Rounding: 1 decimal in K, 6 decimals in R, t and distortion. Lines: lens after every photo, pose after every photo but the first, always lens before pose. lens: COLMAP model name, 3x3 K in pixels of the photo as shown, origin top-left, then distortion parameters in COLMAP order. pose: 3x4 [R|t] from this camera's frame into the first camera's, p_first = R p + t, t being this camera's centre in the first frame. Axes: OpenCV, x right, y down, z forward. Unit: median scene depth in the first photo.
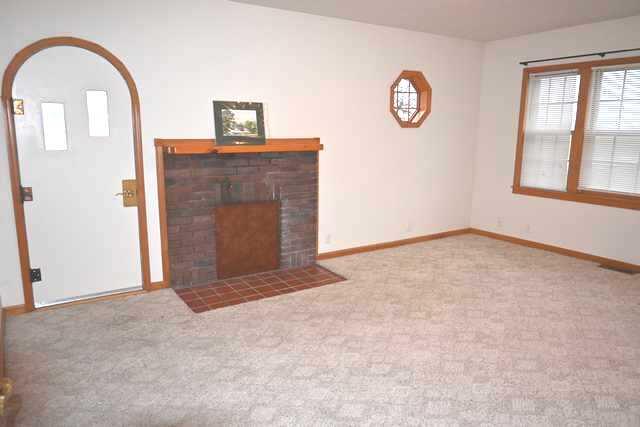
lens RADIAL K [[459.4, 0, 320.0], [0, 459.4, 213.5], [0, 0, 1]] dist [-0.001422, 0.000699]
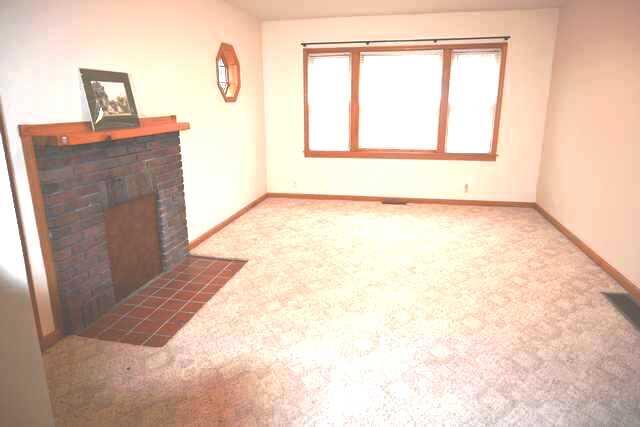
lens RADIAL K [[433.6, 0, 320.0], [0, 433.6, 213.5], [0, 0, 1]] dist [-0.003669, 0.001784]
pose [[0.706862, -0.190840, 0.681121, -0.431521], [0.142793, 0.981592, 0.126838, -0.048404], [-0.692789, 0.007602, 0.721100, 0.222545]]
